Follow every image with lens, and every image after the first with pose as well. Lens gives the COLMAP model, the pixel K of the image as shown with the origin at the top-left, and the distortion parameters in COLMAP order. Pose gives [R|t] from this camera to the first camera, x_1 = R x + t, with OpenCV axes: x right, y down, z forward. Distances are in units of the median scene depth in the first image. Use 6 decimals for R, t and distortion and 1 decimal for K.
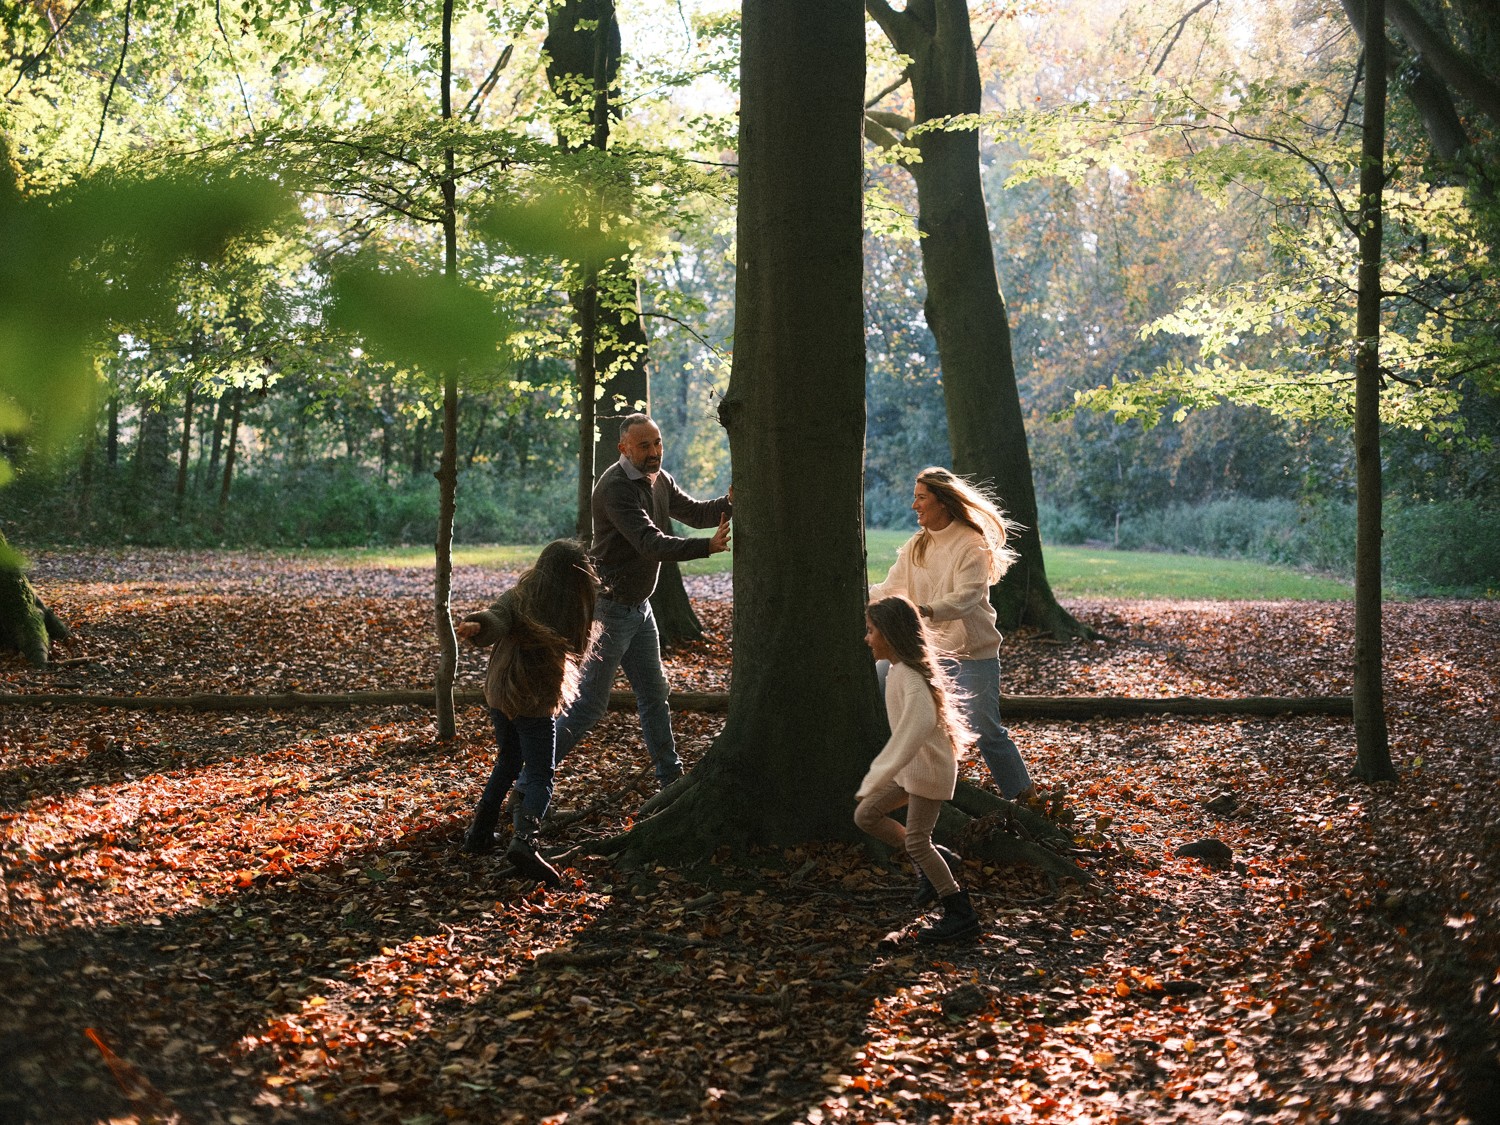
lens RADIAL K [[1812.4, 0, 750.0], [0, 1812.4, 562.5], [0, 0, 1]] dist [-0.168974, 0.160069]
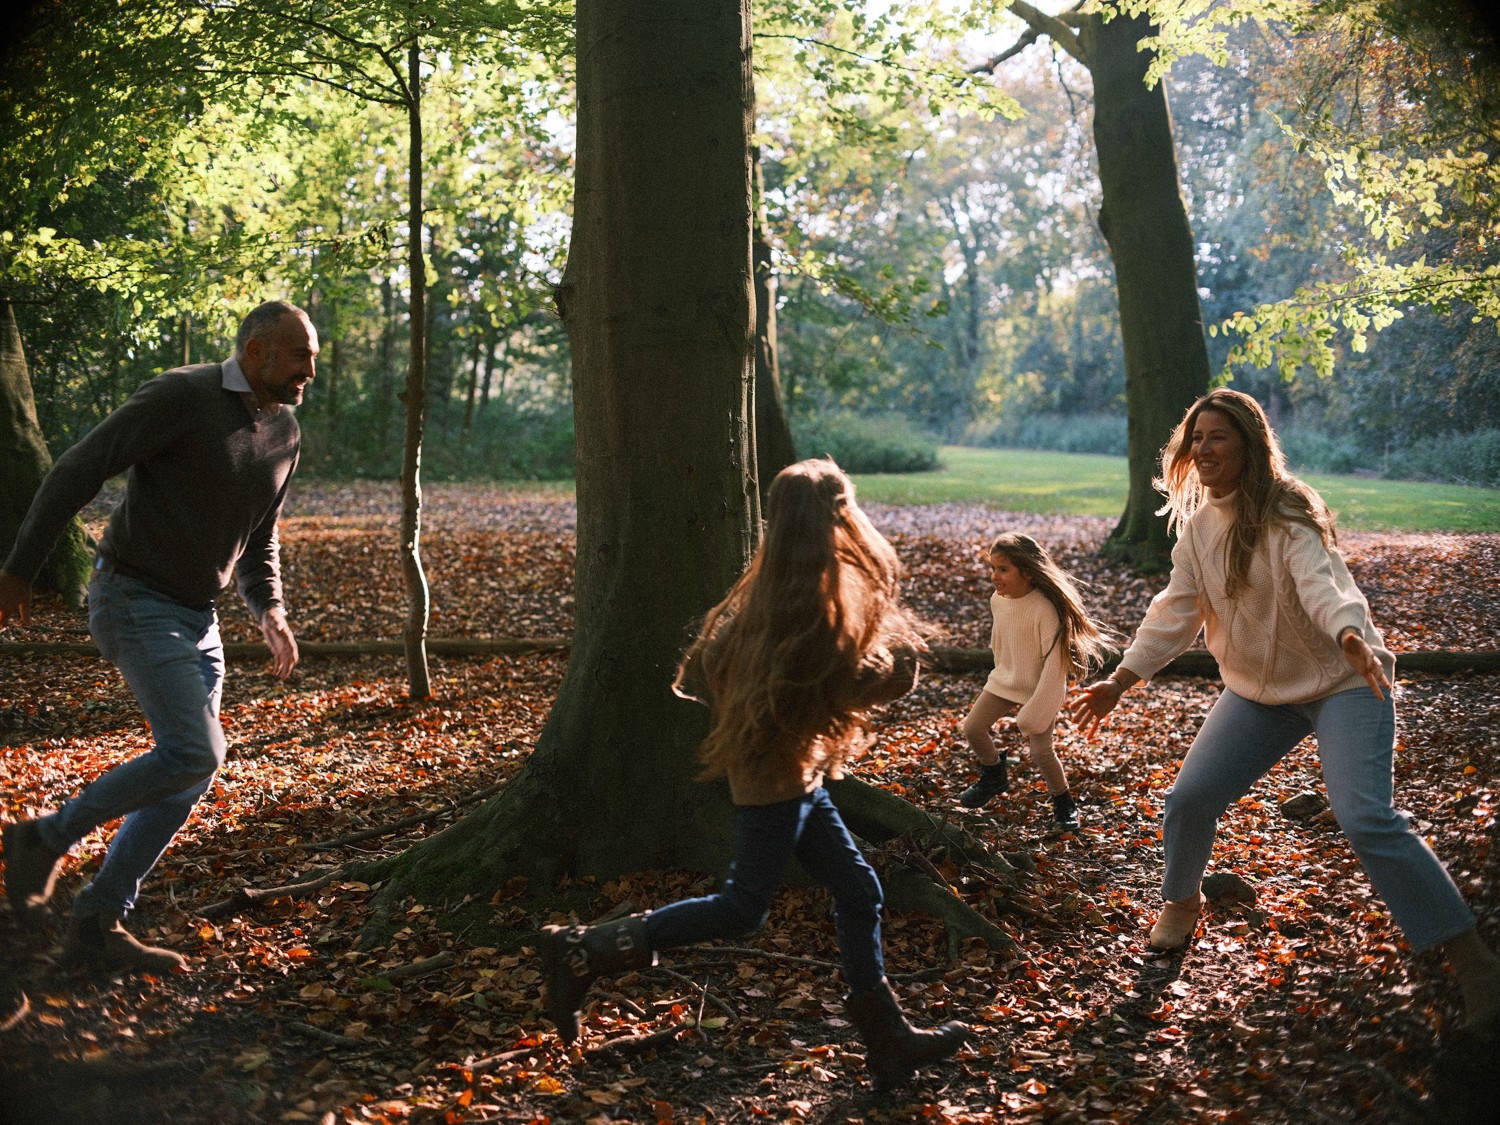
lens RADIAL K [[1812.4, 0, 750.0], [0, 1812.4, 562.5], [0, 0, 1]] dist [-0.168974, 0.160069]
pose [[0.990549, 0.001482, -0.137148, 0.067322], [0.003782, 0.999266, 0.038119, -0.000577], [0.137104, -0.038278, 0.989817, 0.102708]]
